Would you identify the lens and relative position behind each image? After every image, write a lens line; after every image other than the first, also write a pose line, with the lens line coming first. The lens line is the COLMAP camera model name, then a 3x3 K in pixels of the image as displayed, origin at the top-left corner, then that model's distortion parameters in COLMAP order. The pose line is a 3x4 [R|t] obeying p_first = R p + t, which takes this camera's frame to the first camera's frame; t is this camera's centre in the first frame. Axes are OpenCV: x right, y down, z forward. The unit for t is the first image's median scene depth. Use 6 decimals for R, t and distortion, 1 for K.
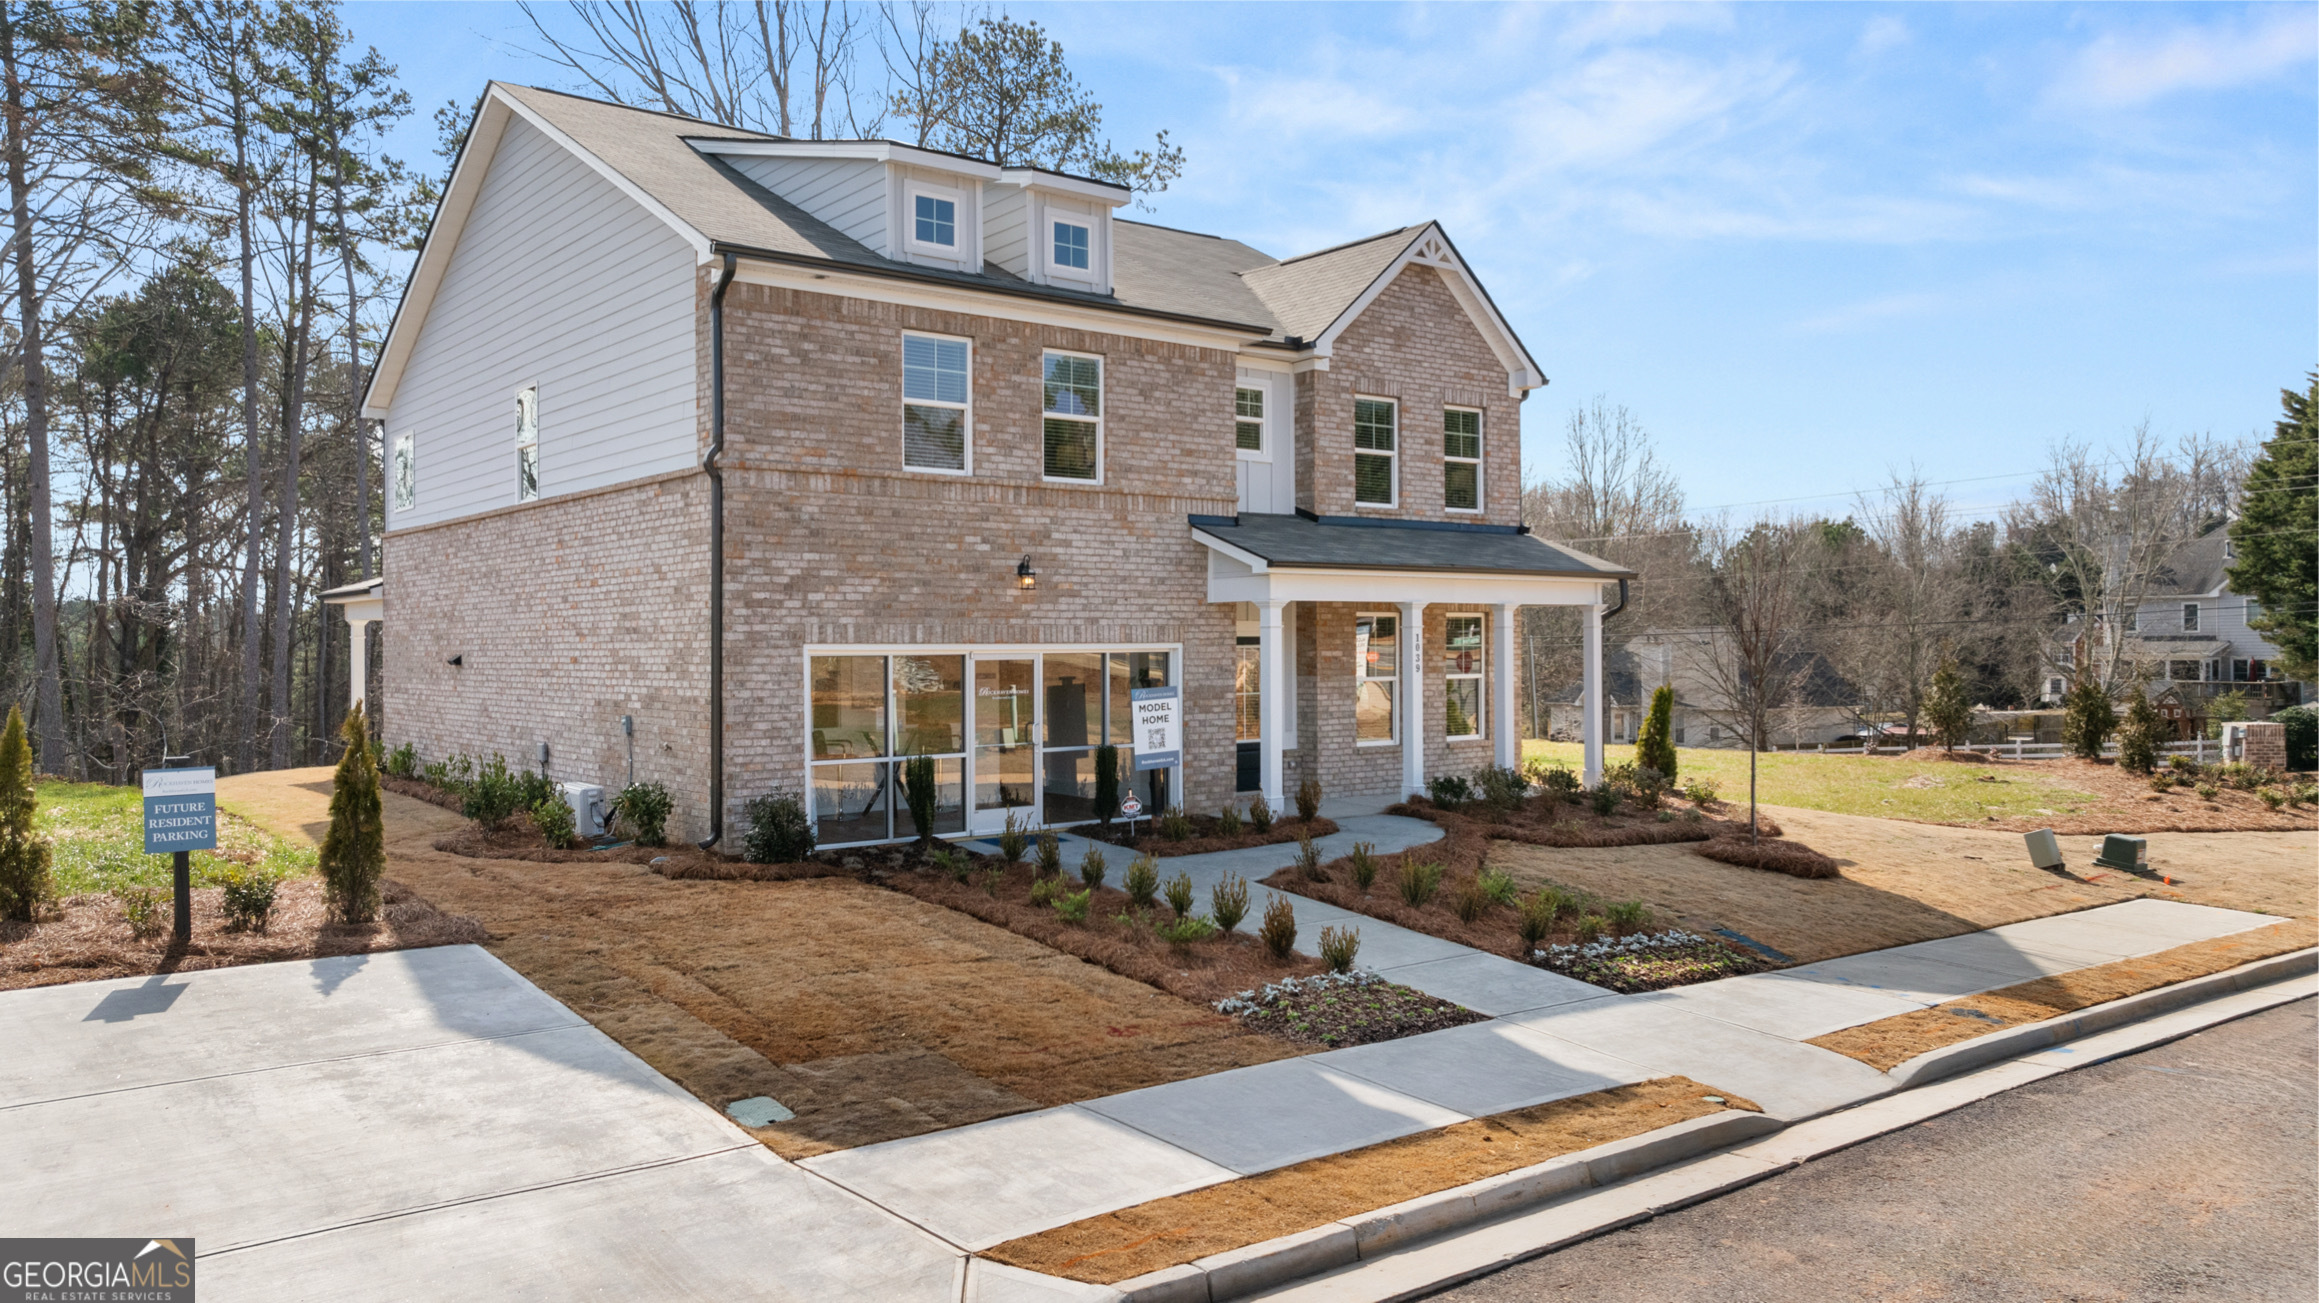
lens RADIAL K [[1644.8, 0, 1167.9], [0, 1644.8, 638.0], [0, 0, 1]] dist [-0.025646, 0.019550]
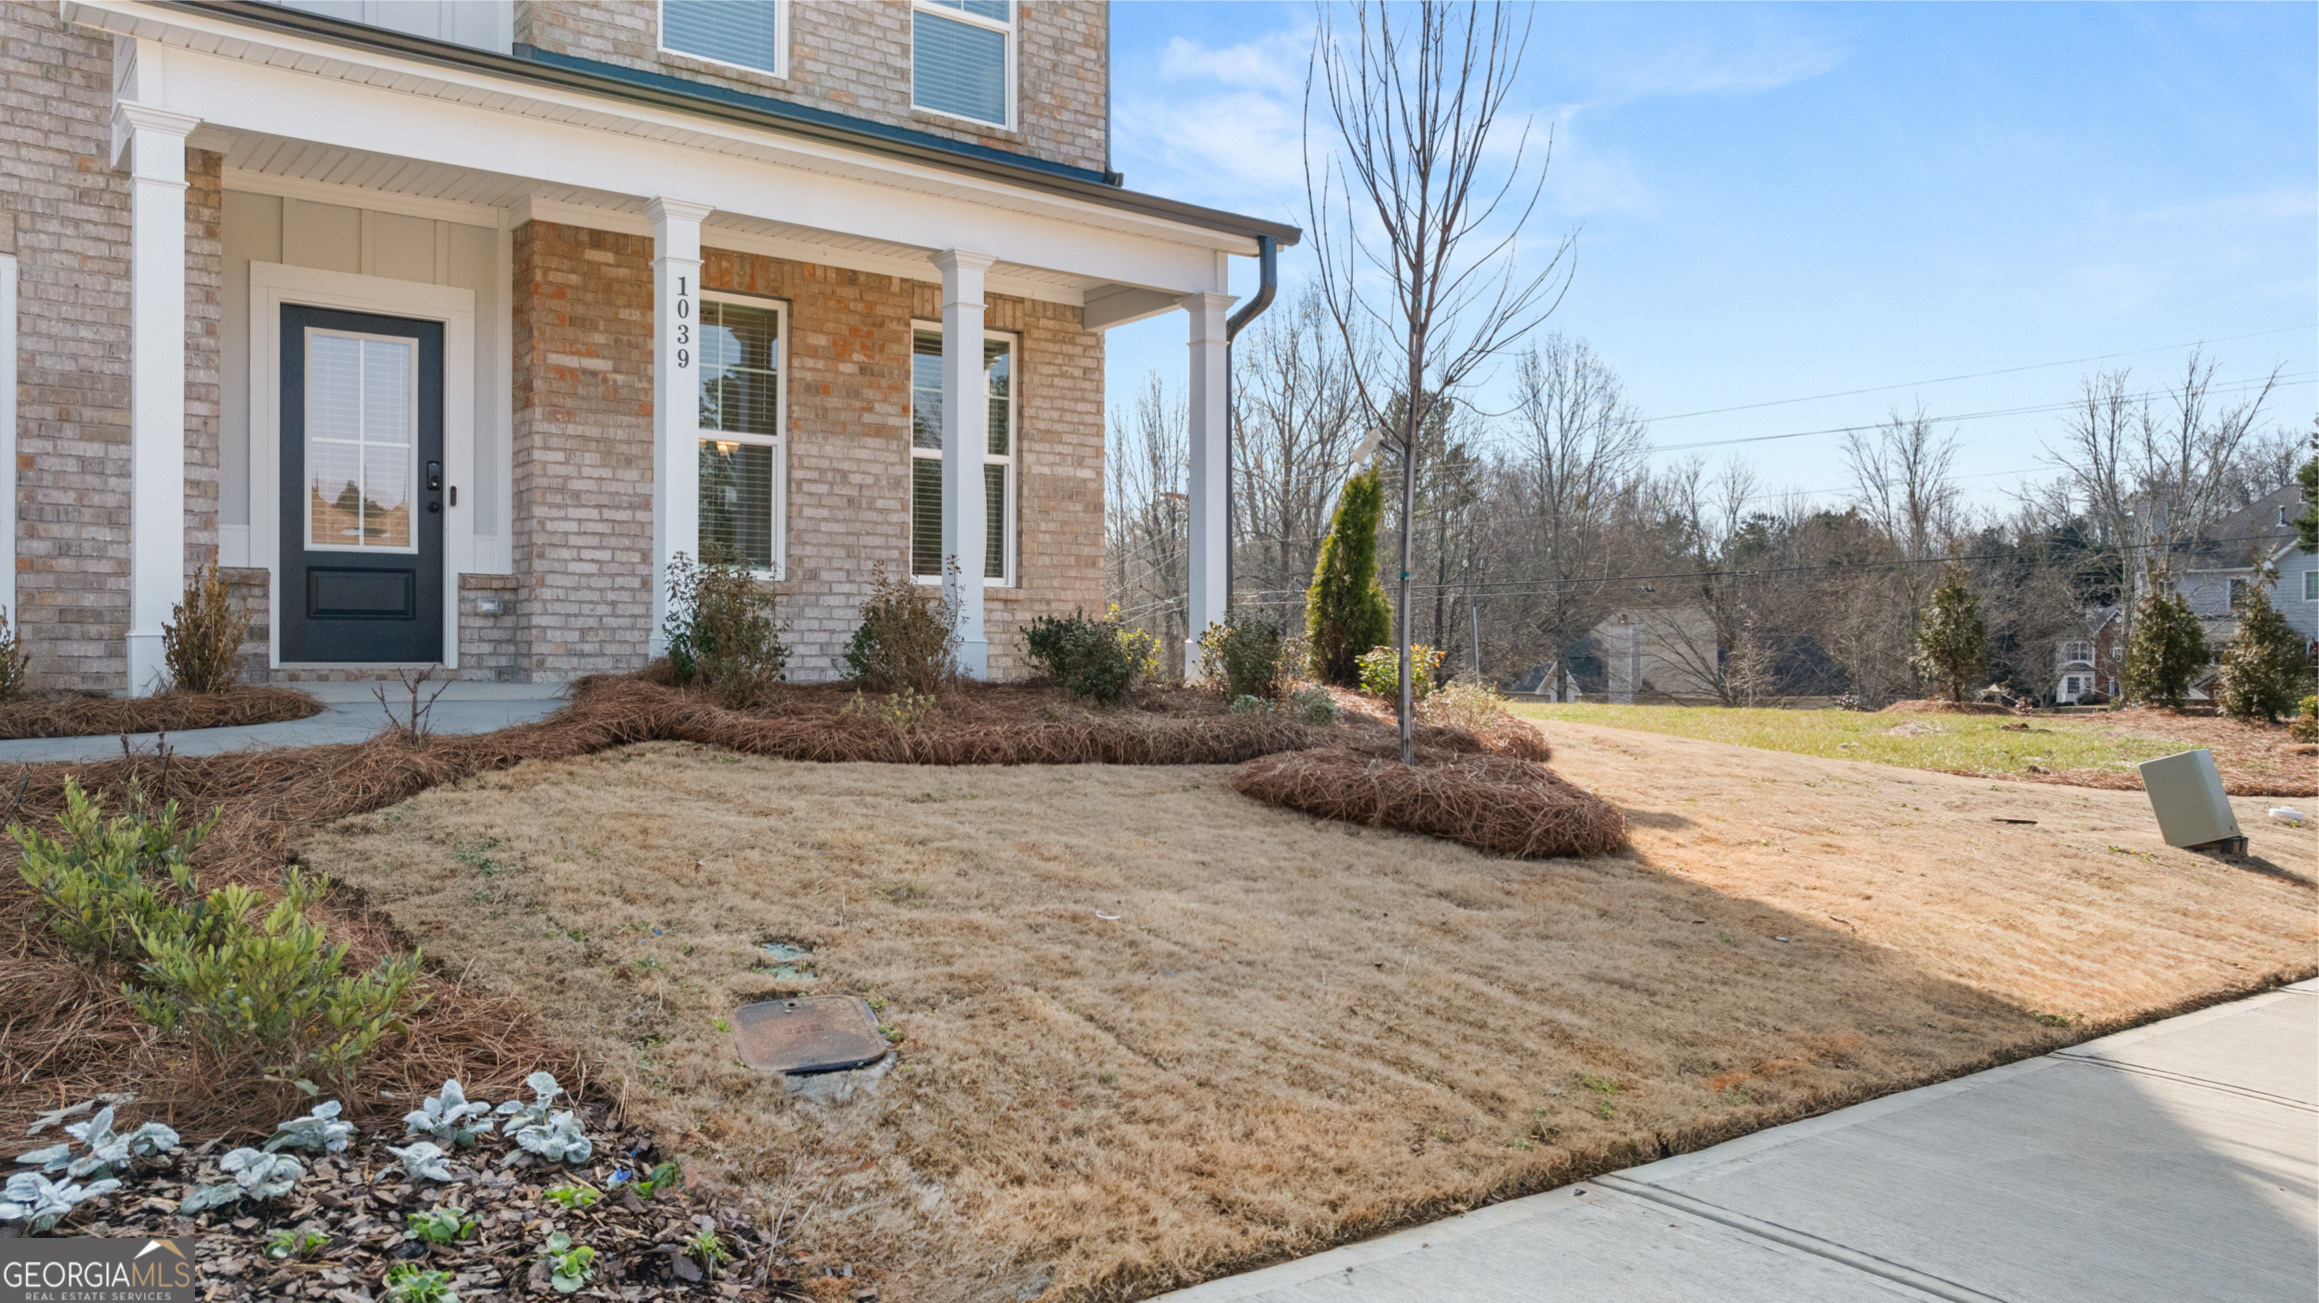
lens RADIAL K [[1644.8, 0, 1161.4], [0, 1644.8, 658.4], [0, 0, 1]] dist [-0.025646, 0.019550]
pose [[0.999934, 0.008941, -0.007184, 0.287014], [-0.008893, 0.999938, 0.006675, 0.094049], [0.007243, -0.006610, 0.999952, 0.600800]]
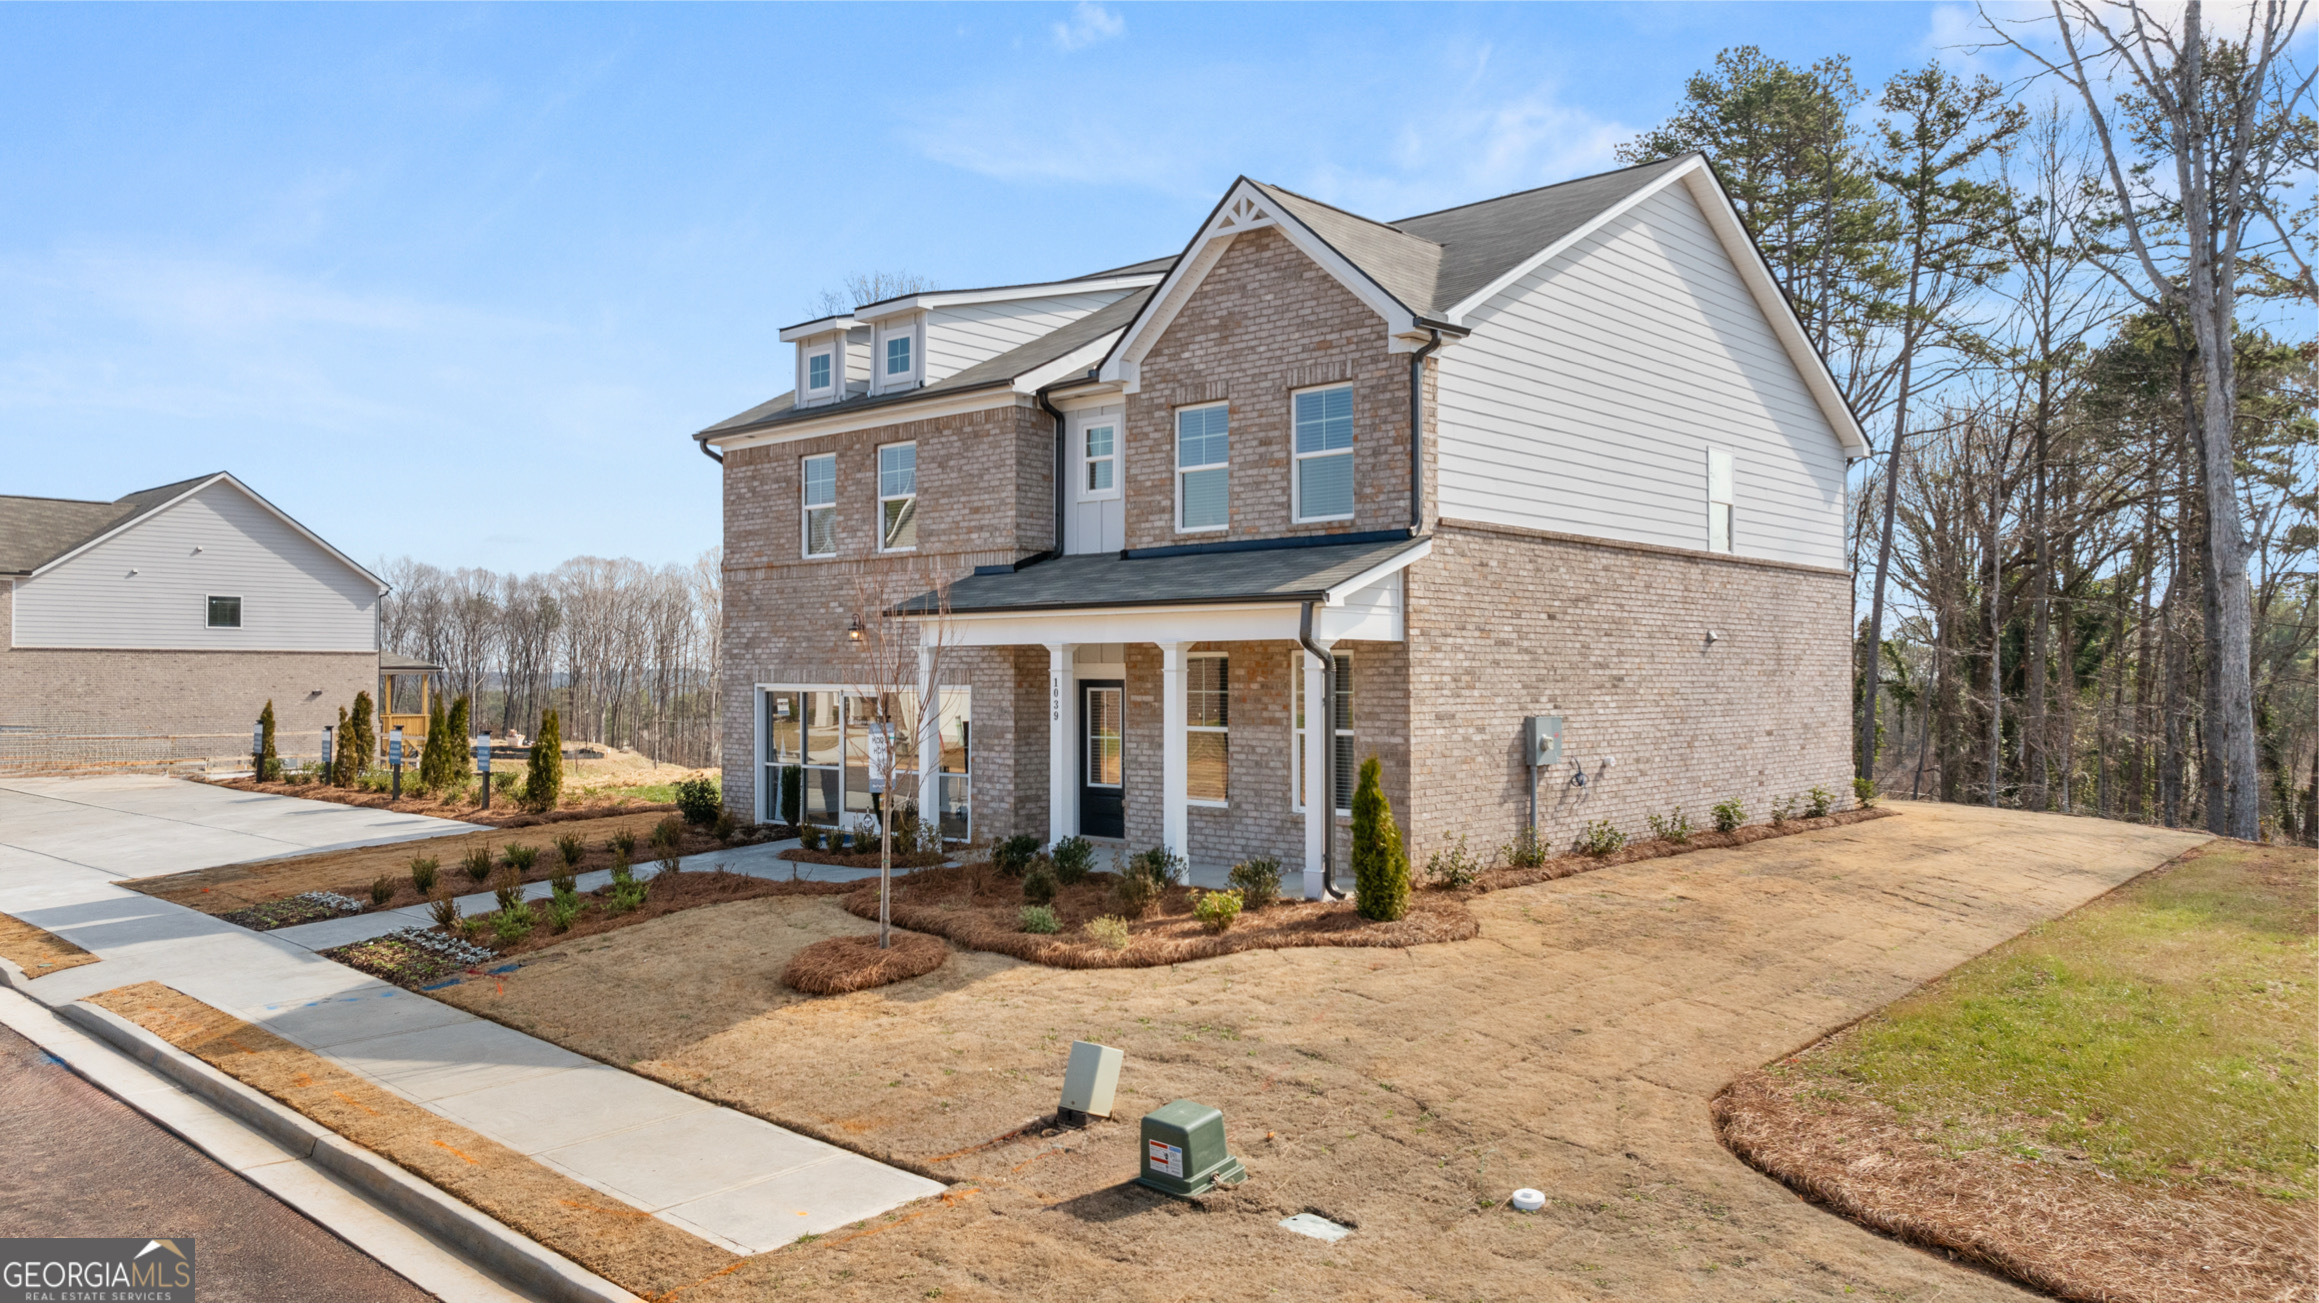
lens RADIAL K [[1644.8, 0, 1178.6], [0, 1644.8, 644.8], [0, 0, 1]] dist [-0.025646, 0.019550]
pose [[0.163674, -0.011688, -0.986445, 1.101044], [0.002241, 0.999932, -0.011476, -0.010783], [0.986512, -0.000332, 0.163689, 0.948797]]
